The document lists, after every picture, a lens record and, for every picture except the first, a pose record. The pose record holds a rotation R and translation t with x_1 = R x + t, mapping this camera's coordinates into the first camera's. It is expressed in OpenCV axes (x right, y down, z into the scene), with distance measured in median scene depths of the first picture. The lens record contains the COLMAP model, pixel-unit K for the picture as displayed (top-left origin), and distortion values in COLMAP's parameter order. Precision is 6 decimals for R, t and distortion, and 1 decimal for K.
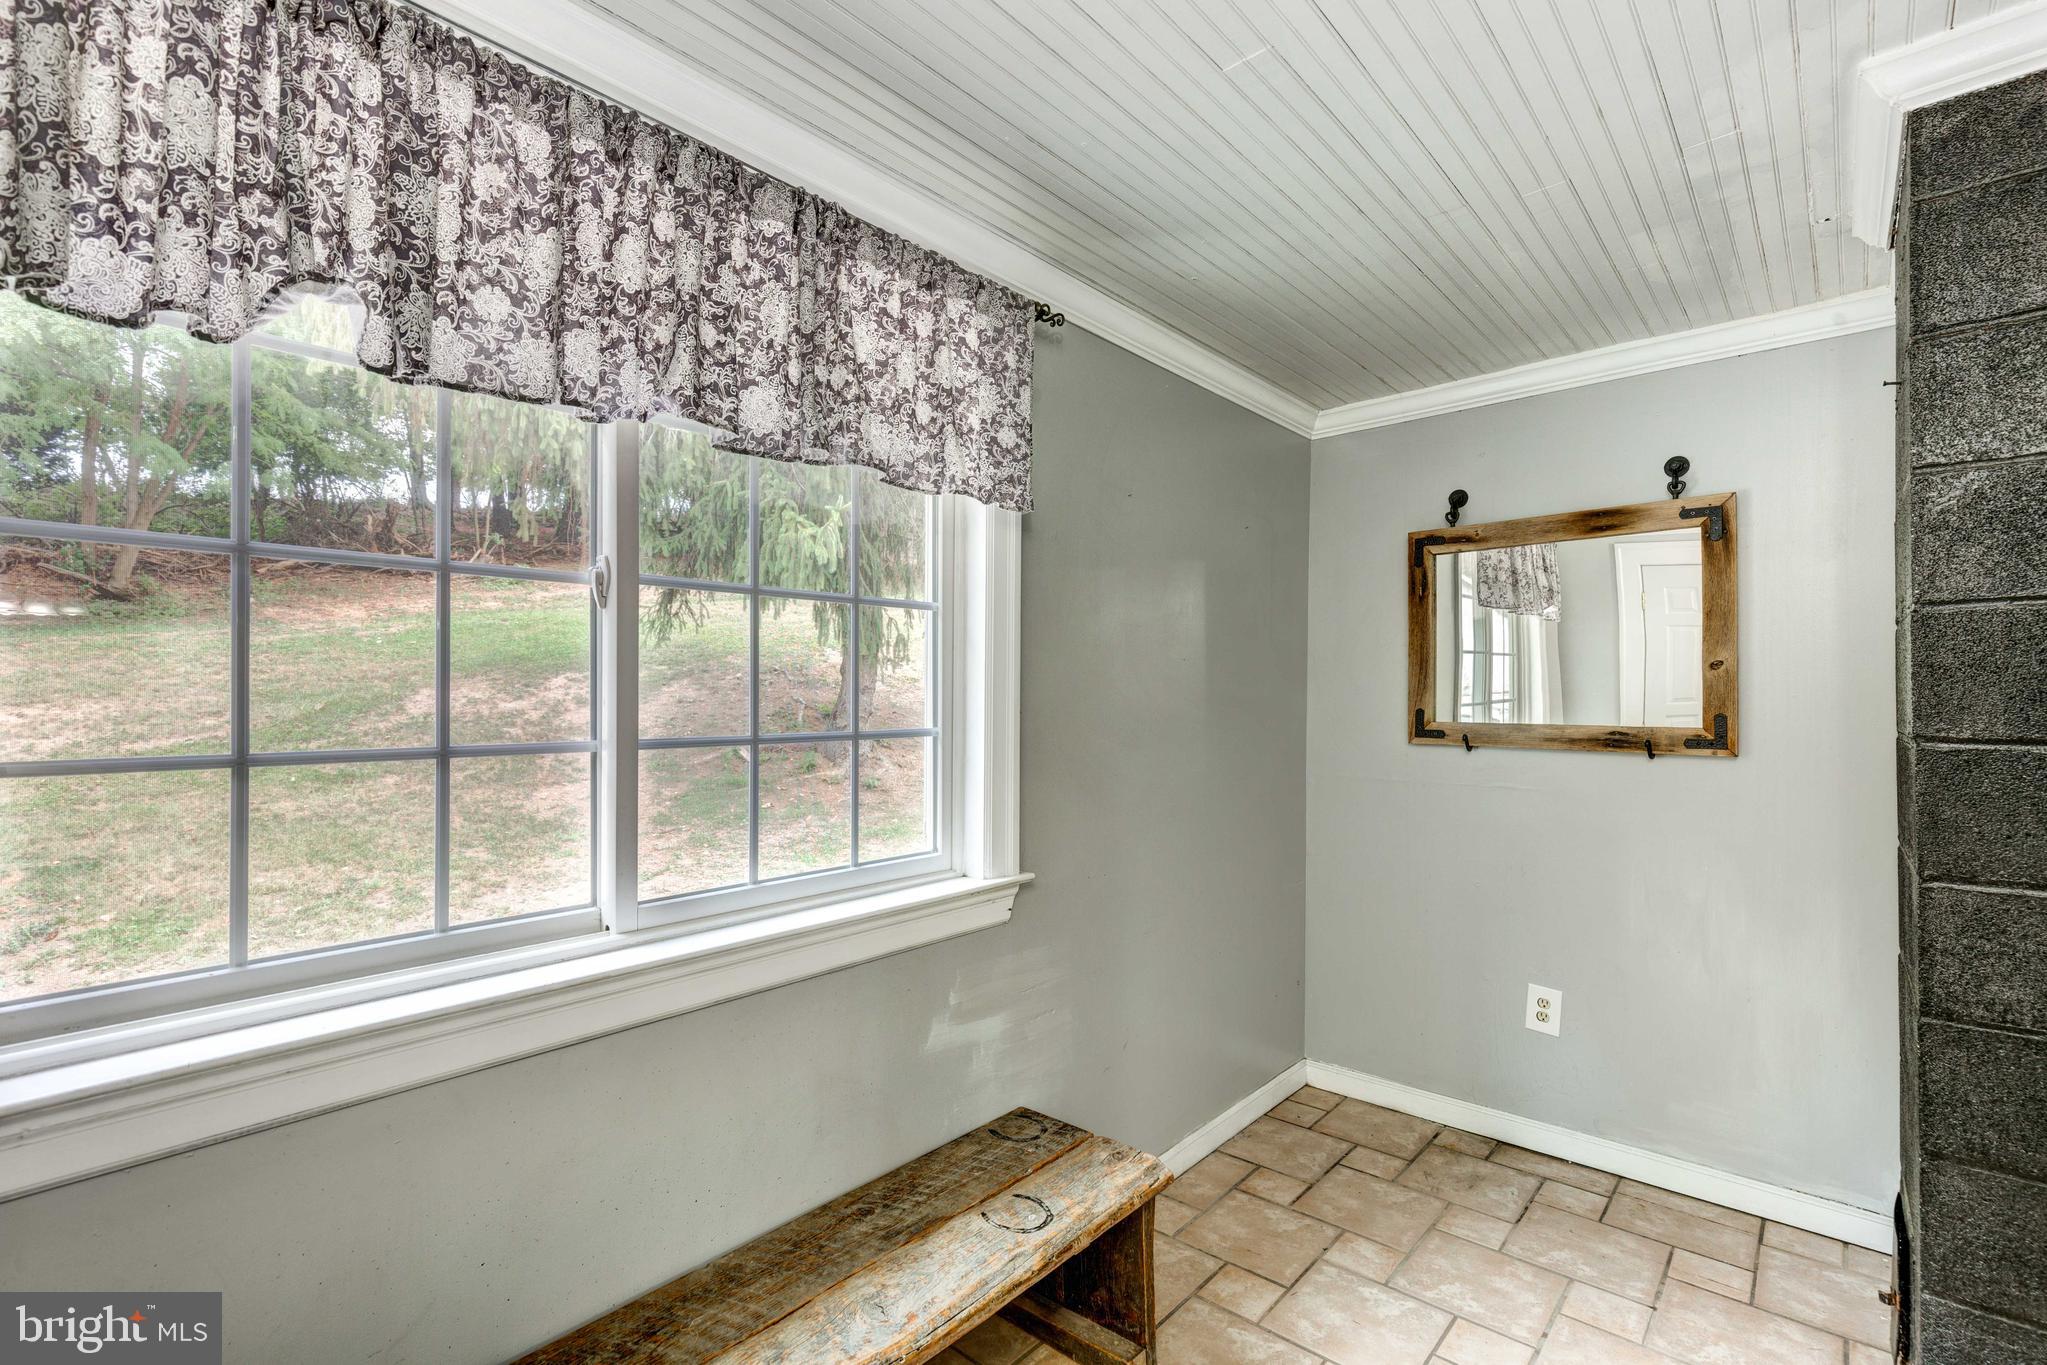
lens RADIAL K [[929.9, 0, 1024.3], [0, 929.9, 689.6], [0, 0, 1]] dist [0.001587, -0.000526]
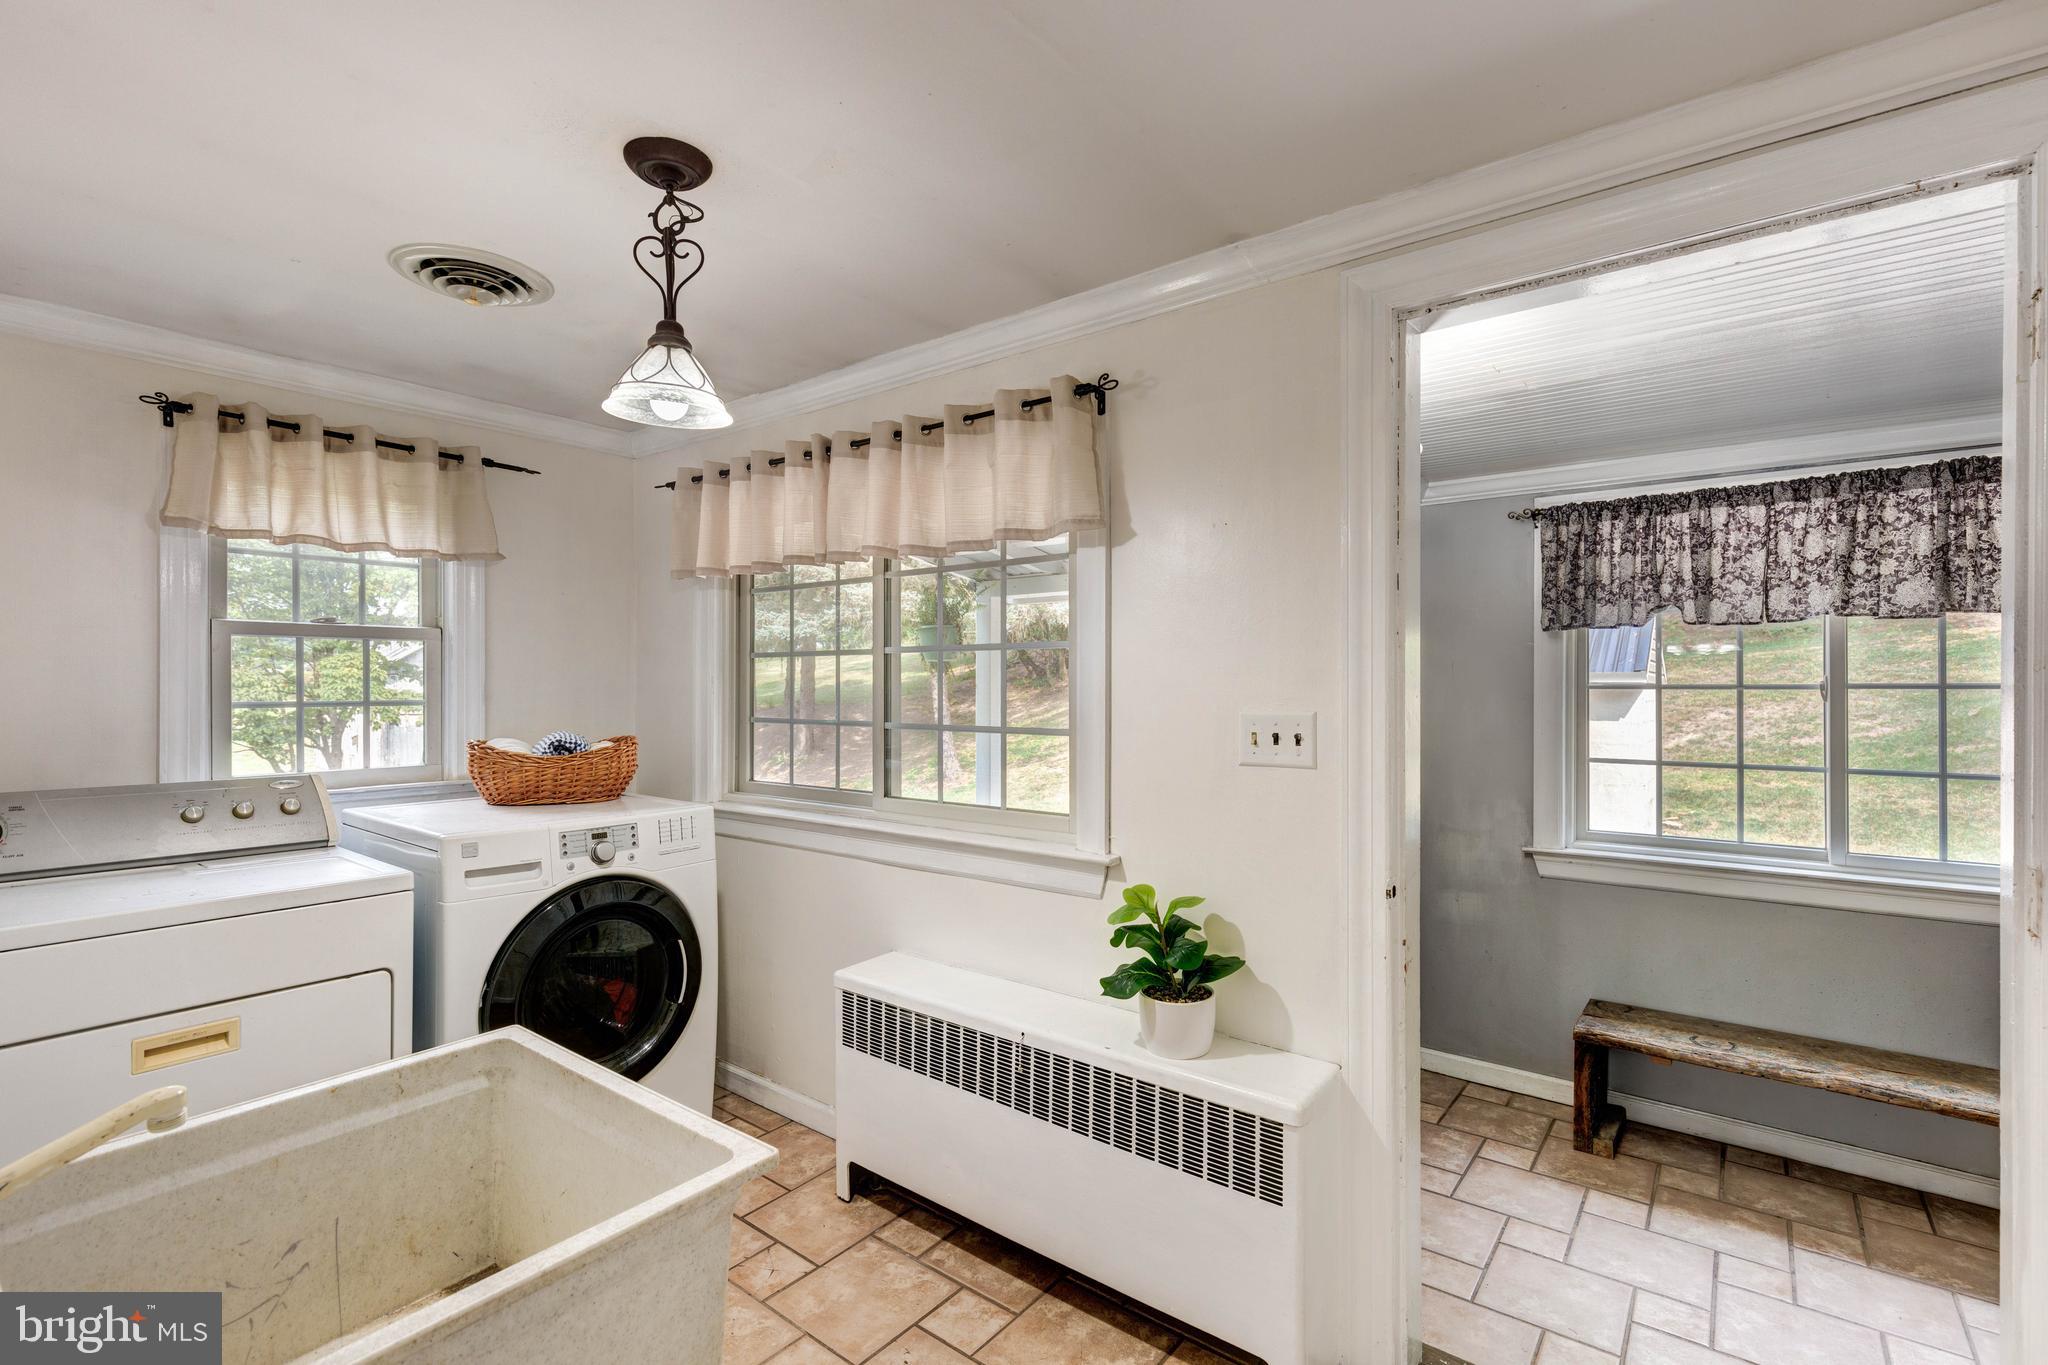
lens RADIAL K [[915.5, 0, 1024.0], [0, 915.5, 682.5], [0, 0, 1]] dist [0.003640, -0.000046]
pose [[0.063495, -0.003230, -0.997977, 1.619568], [0.005501, 0.999981, -0.002887, -0.150788], [0.997967, -0.005306, 0.063511, -0.978968]]
